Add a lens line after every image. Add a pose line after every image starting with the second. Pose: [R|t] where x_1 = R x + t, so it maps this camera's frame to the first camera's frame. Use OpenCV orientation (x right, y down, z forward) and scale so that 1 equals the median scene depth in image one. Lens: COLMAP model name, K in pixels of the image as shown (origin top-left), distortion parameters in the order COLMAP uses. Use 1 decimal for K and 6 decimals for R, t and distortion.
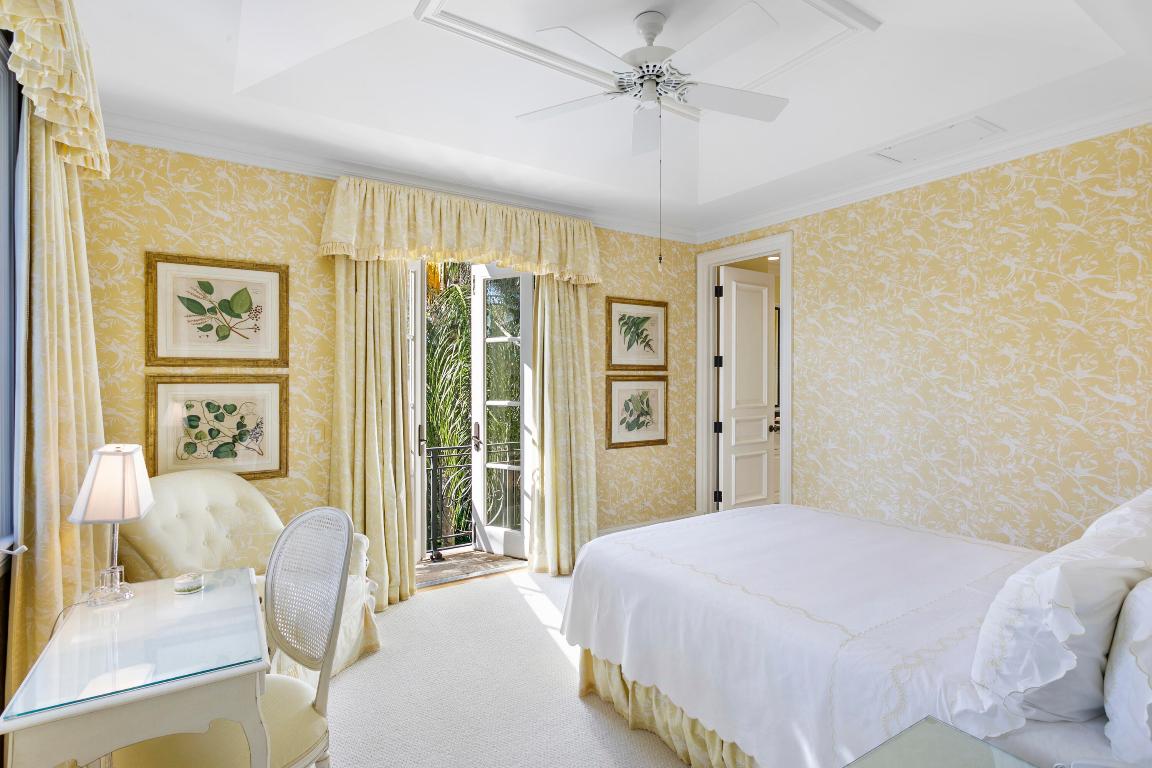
lens RADIAL K [[561.8, 0, 576.1], [0, 561.8, 386.6], [0, 0, 1]] dist [0.000988, 0.000631]
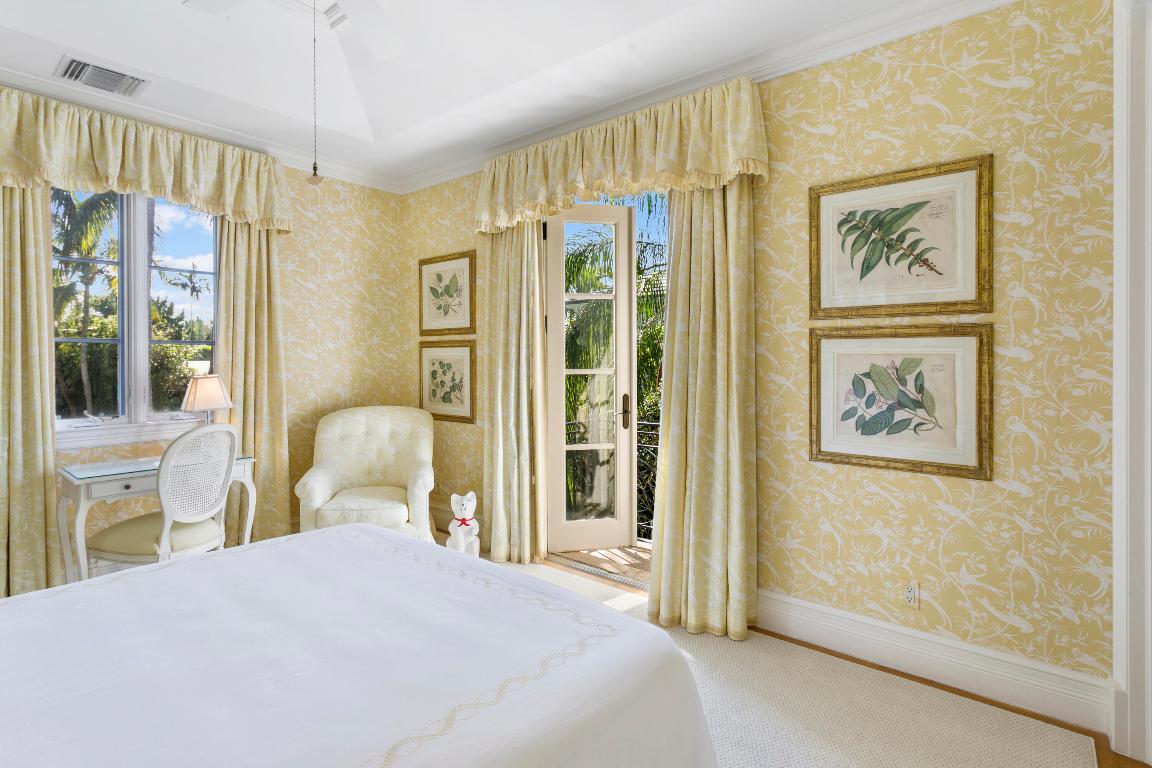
lens RADIAL K [[561.8, 0, 579.0], [0, 561.8, 355.1], [0, 0, 1]] dist [0.000988, 0.000631]
pose [[0.312086, 0.001655, -0.950052, 0.514306], [-0.005462, 0.999985, -0.000053, 0.007591], [0.950038, 0.005206, 0.312091, 0.604469]]
